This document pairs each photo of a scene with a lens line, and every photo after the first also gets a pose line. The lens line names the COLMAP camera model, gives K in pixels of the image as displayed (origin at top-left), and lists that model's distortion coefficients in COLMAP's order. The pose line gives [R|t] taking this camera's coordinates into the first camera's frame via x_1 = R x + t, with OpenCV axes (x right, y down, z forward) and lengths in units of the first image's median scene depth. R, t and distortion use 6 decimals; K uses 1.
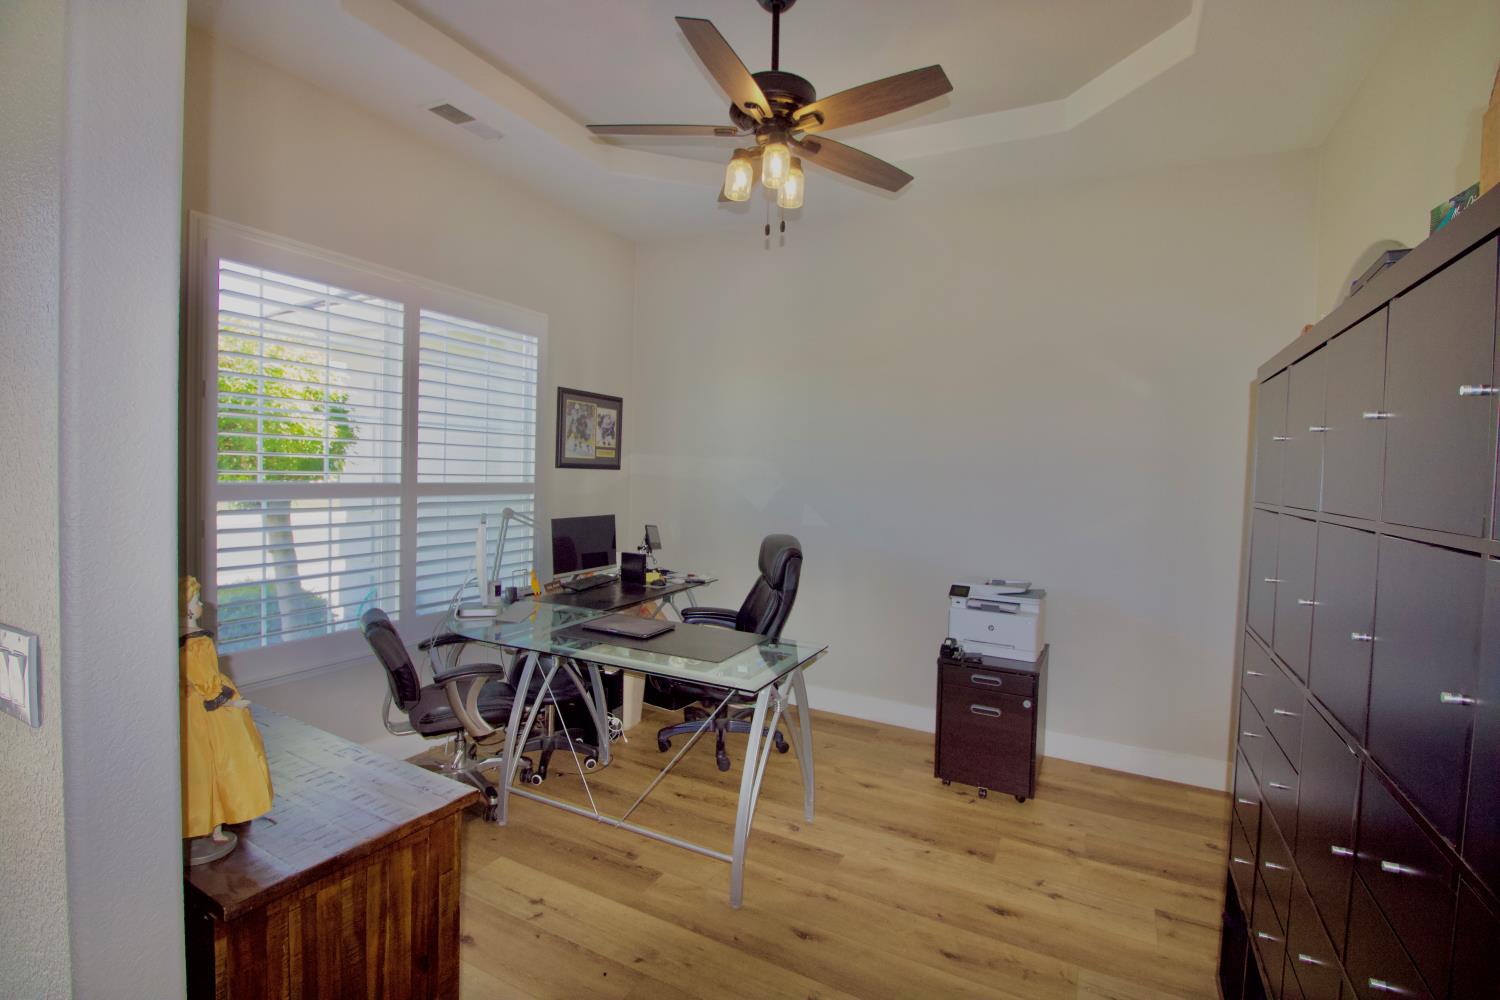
lens RADIAL K [[694.3, 0, 748.6], [0, 694.3, 501.8], [0, 0, 1]] dist [-0.006210, -0.003067]
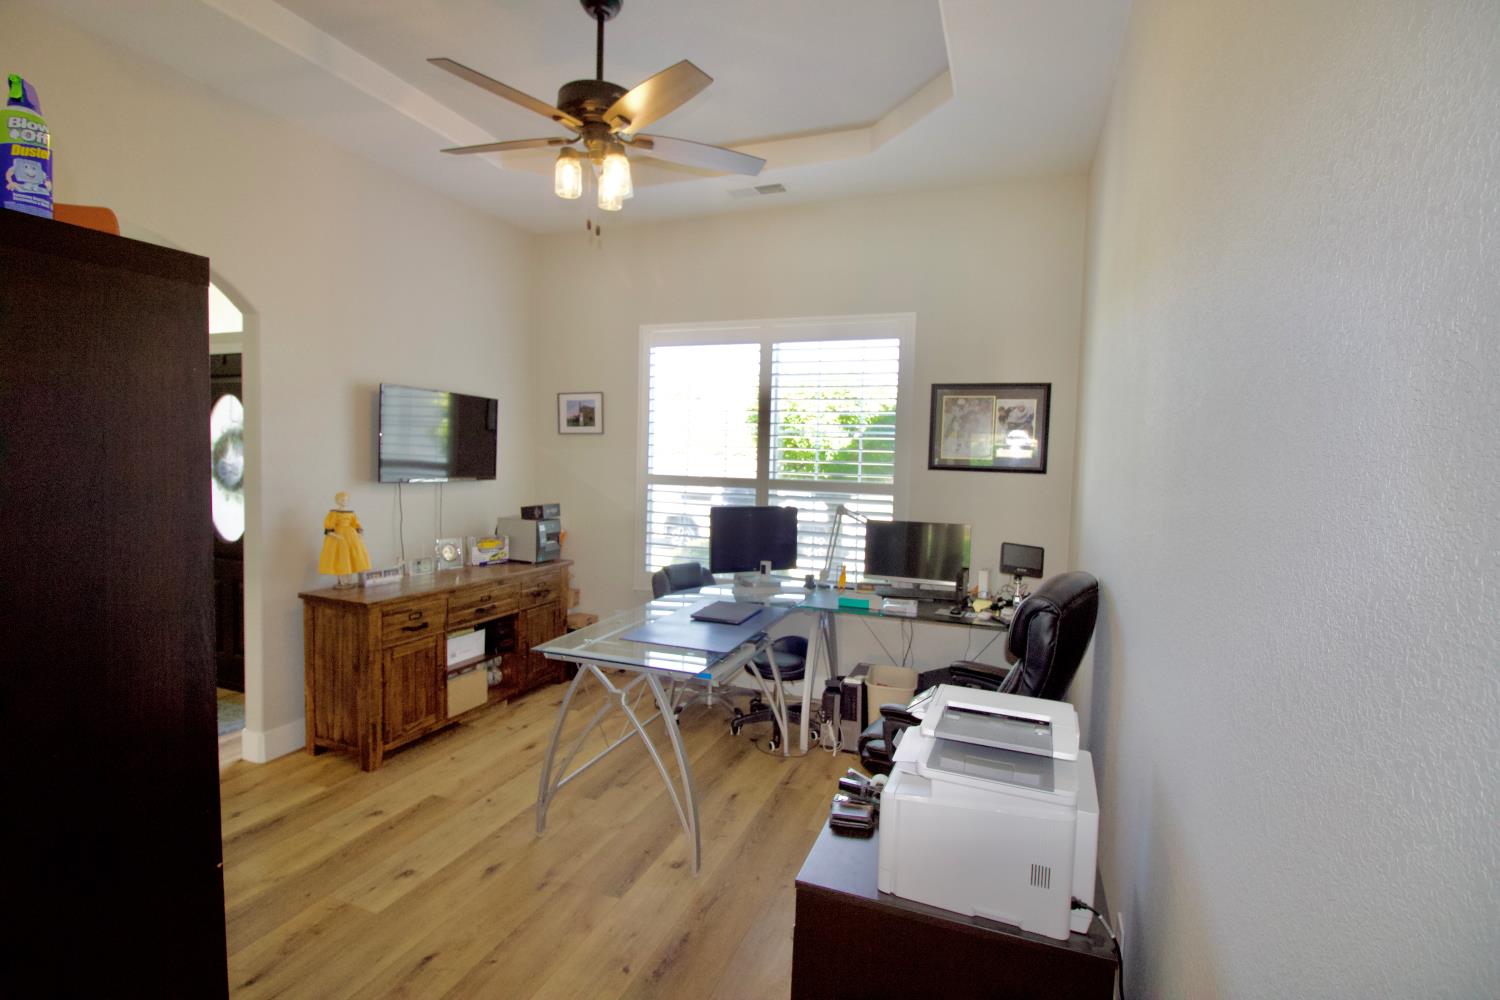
lens RADIAL K [[694.3, 0, 750.7], [0, 694.3, 501.4], [0, 0, 1]] dist [-0.006210, -0.003067]
pose [[0.129780, 0.034659, -0.990937, 0.716325], [-0.067434, 0.997384, 0.026053, -0.015712], [0.989247, 0.063442, 0.131777, 0.720149]]
